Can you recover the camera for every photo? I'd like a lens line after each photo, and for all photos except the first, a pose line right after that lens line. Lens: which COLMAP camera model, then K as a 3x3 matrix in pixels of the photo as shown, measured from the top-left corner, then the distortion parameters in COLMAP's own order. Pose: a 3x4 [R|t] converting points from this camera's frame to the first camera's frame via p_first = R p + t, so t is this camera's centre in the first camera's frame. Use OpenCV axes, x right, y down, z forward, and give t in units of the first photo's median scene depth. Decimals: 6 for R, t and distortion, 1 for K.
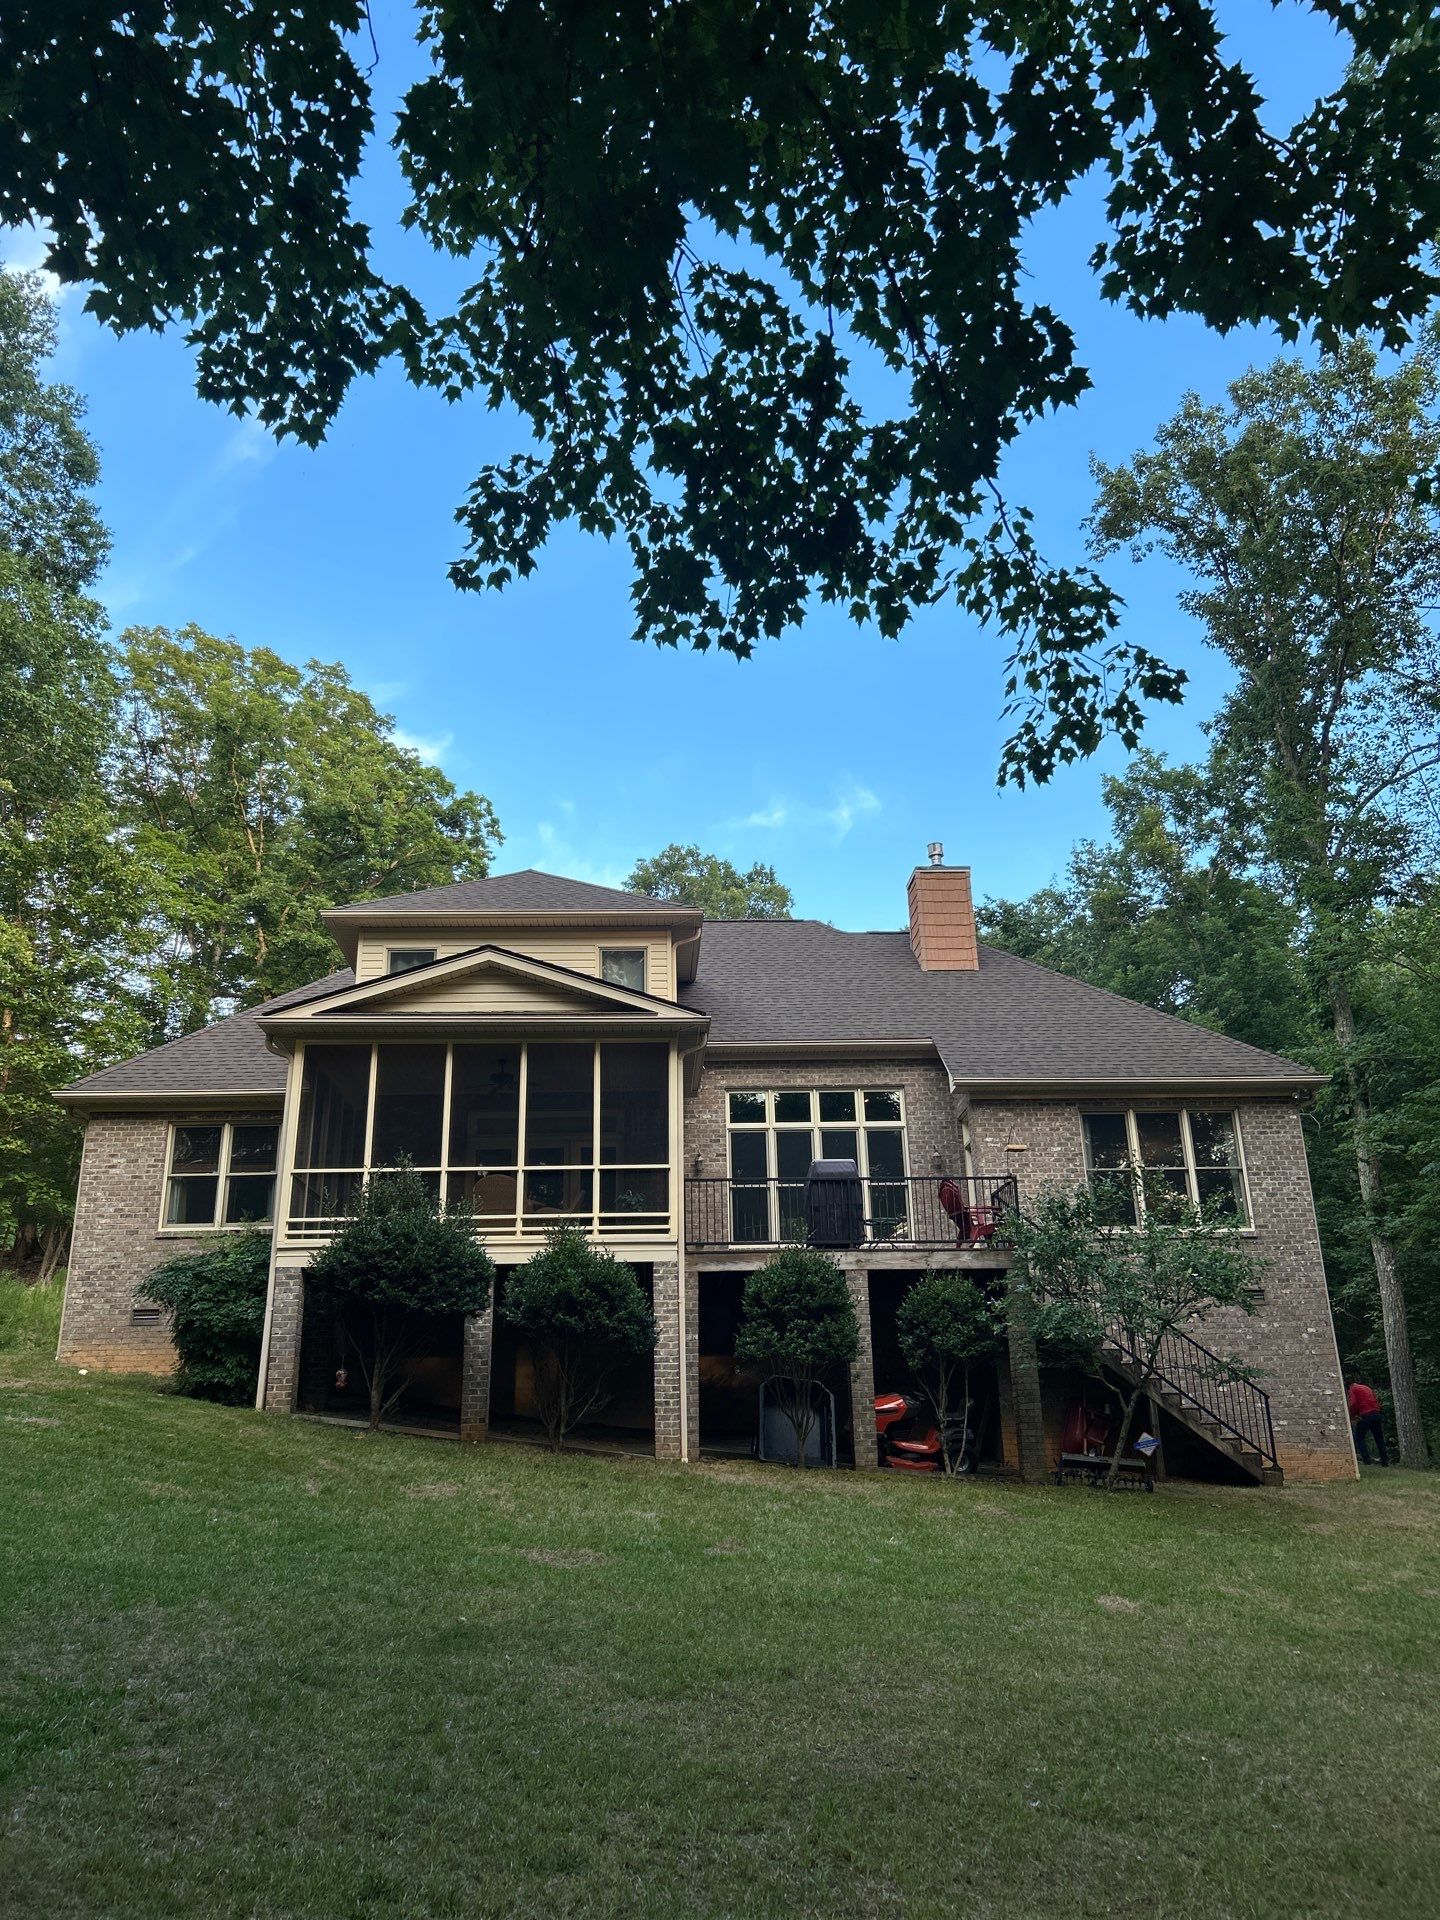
lens RADIAL K [[1417.5, 0, 718.5], [0, 1417.5, 959.7], [0, 0, 1]] dist [0.000413, -0.000207]
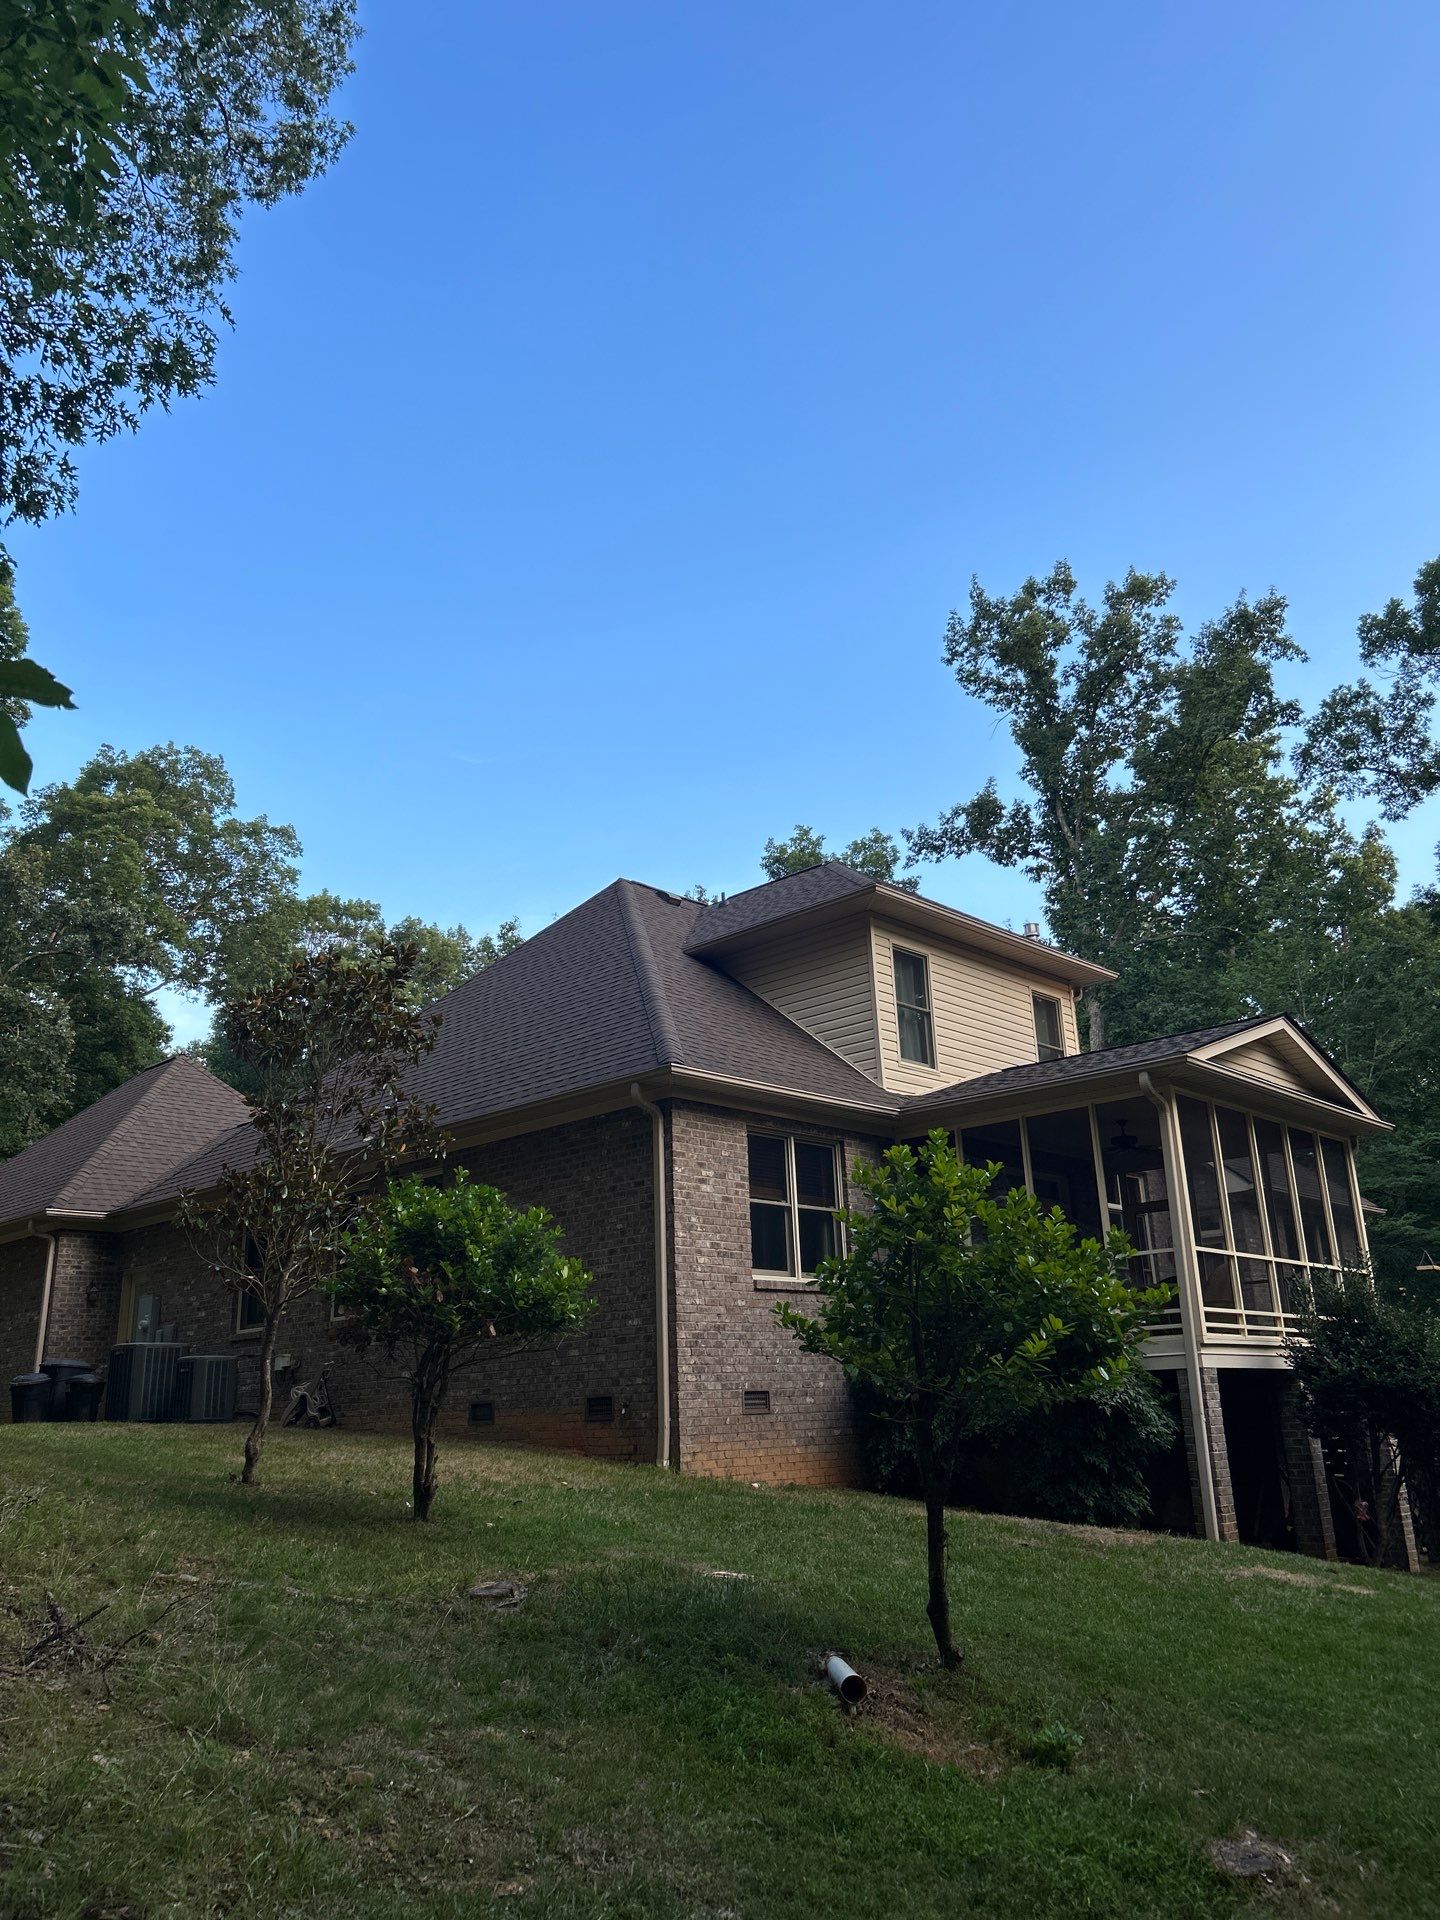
lens RADIAL K [[1417.5, 0, 718.3], [0, 1417.5, 961.2], [0, 0, 1]] dist [0.000413, -0.000207]
pose [[0.695213, 0.217500, 0.685107, -0.932915], [-0.233484, 0.969769, -0.070943, 0.090234], [-0.679826, -0.110641, 0.724979, 0.509633]]
